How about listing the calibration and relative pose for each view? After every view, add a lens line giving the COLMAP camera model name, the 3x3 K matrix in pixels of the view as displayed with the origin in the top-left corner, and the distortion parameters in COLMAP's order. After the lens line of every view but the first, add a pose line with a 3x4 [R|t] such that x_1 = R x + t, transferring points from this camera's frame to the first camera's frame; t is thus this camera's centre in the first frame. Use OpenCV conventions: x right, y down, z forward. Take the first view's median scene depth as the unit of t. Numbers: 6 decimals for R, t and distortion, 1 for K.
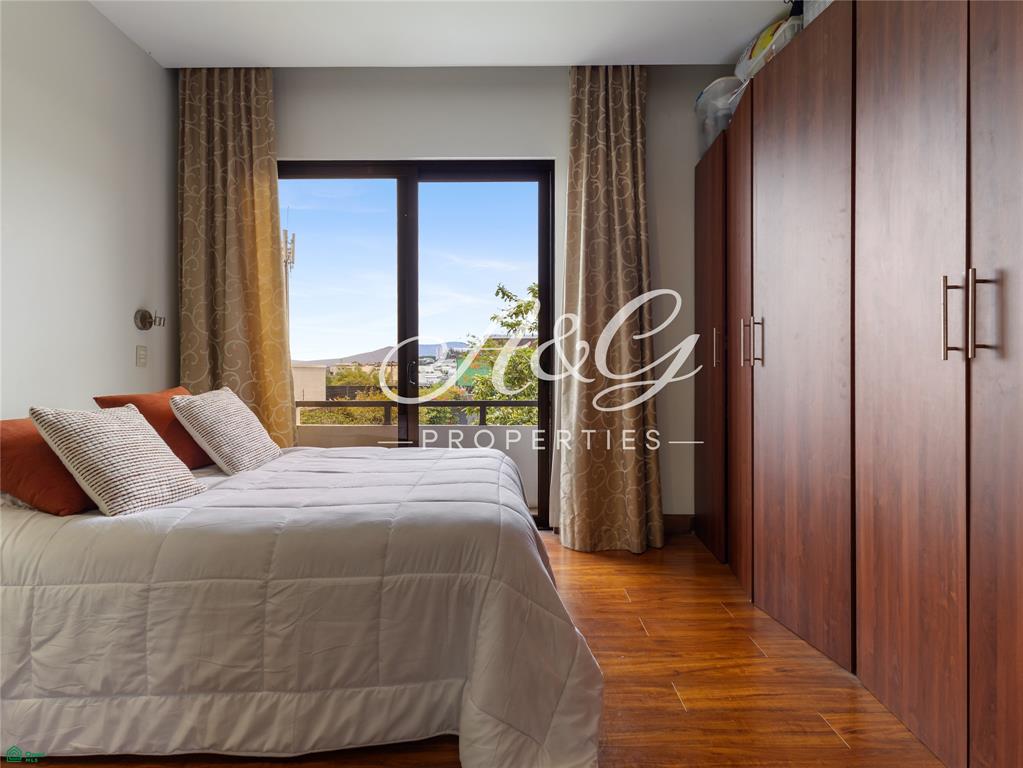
lens RADIAL K [[538.2, 0, 546.5], [0, 538.2, 386.5], [0, 0, 1]] dist [-0.003520, 0.002204]
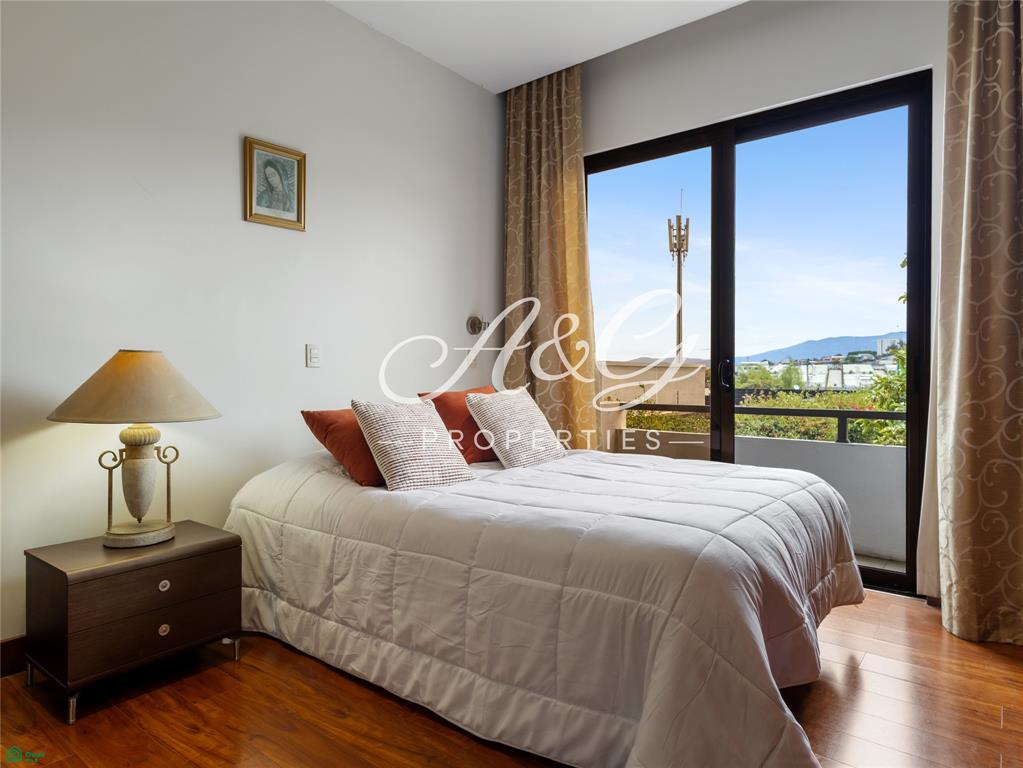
lens RADIAL K [[633.7, 0, 511.5], [0, 633.7, 384.0], [0, 0, 1]] dist [-0.000021, 0.001376]
pose [[0.778925, 0.012112, -0.627000, 0.328246], [-0.017420, 0.999846, -0.002327, -0.001909], [0.626875, 0.012735, 0.779016, 0.060346]]
